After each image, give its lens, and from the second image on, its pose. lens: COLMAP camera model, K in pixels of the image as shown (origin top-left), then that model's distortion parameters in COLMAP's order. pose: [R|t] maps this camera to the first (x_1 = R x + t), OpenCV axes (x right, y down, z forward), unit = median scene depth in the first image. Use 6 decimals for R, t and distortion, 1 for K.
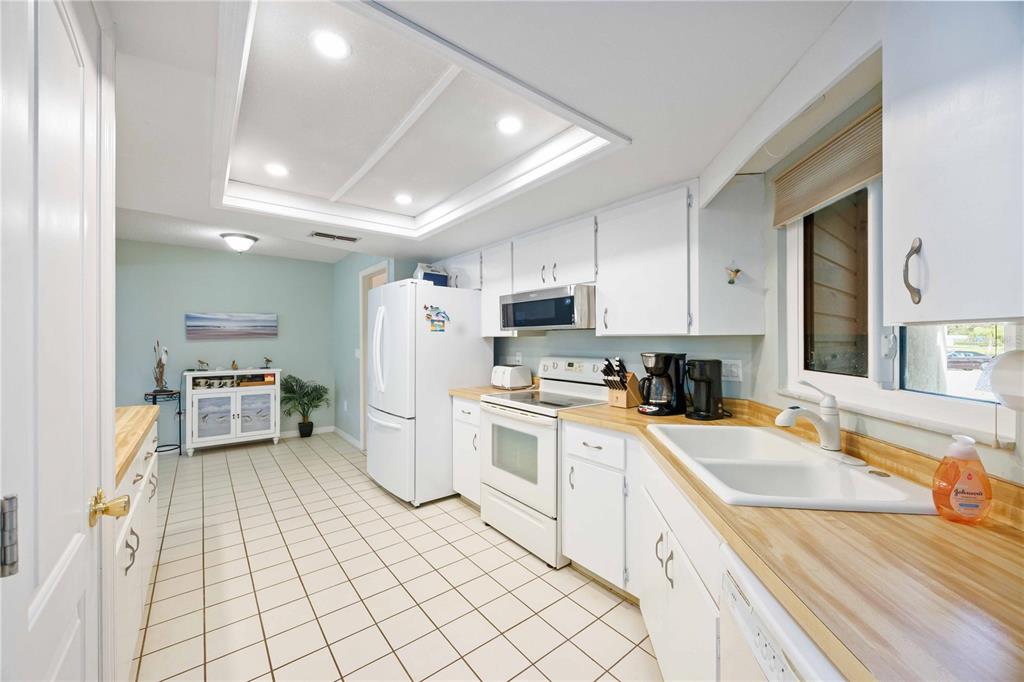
lens RADIAL K [[397.5, 0, 503.0], [0, 397.5, 340.4], [0, 0, 1]] dist [-0.000837, 0.000731]
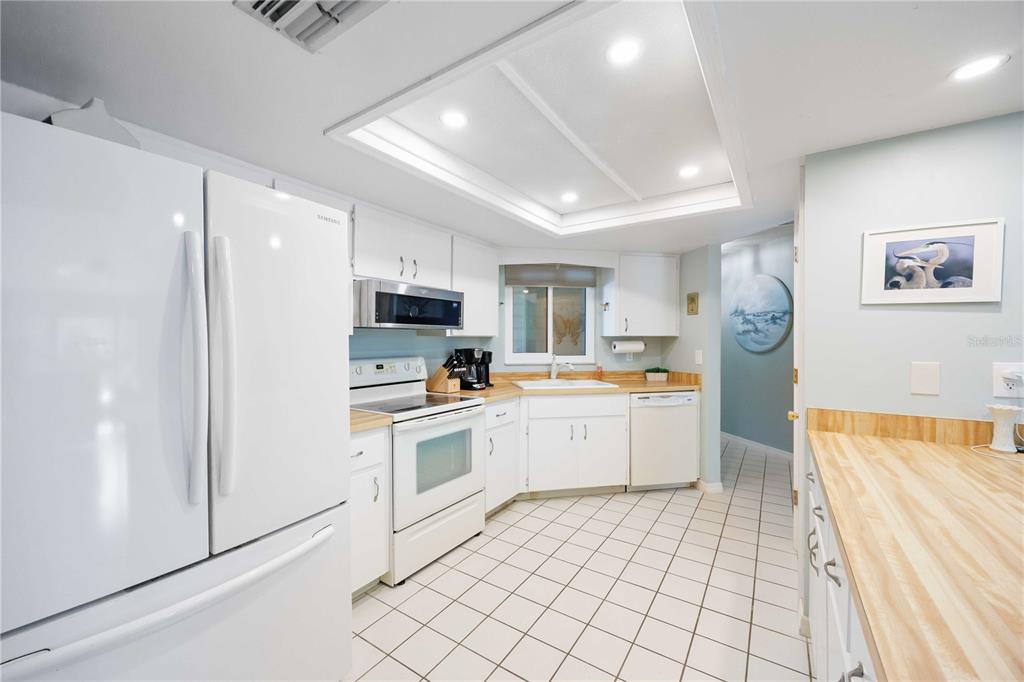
lens RADIAL K [[397.5, 0, 513.1], [0, 397.5, 342.8], [0, 0, 1]] dist [-0.000837, 0.000731]
pose [[-0.307635, -0.006385, 0.951483, -1.012153], [0.006502, 0.999940, 0.008812, -0.000402], [-0.951482, 0.008898, -0.307575, 1.257652]]
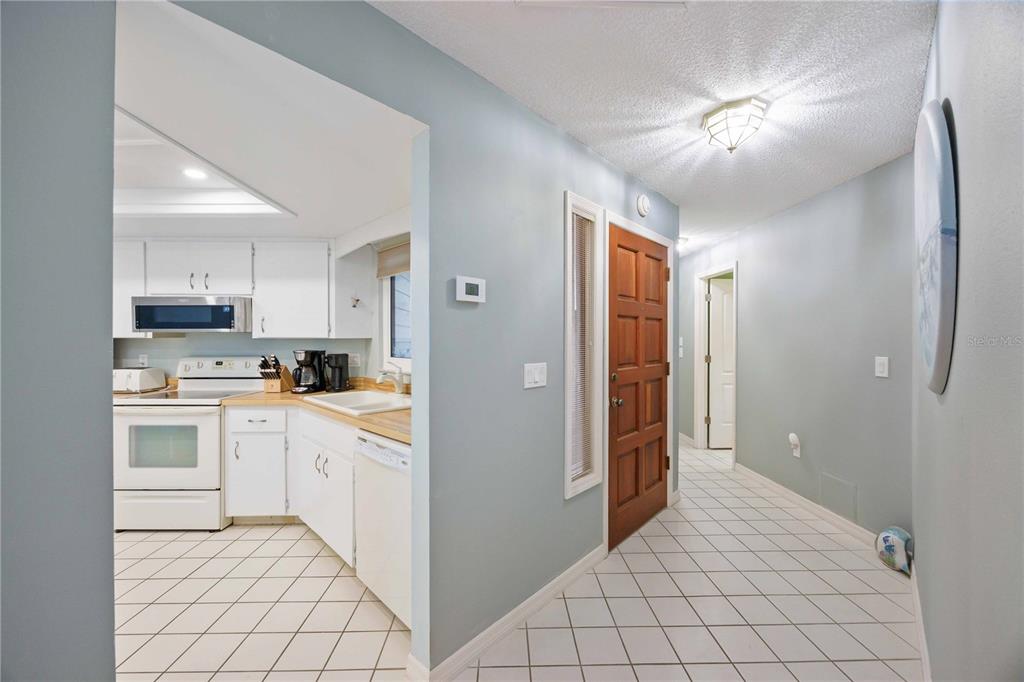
lens RADIAL K [[397.5, 0, 514.5], [0, 397.5, 340.2], [0, 0, 1]] dist [-0.000837, 0.000731]
pose [[0.601742, 0.000303, 0.798690, -0.287069], [0.001090, 0.999999, -0.001201, -0.002688], [-0.798689, 0.001593, 0.601741, -0.439553]]
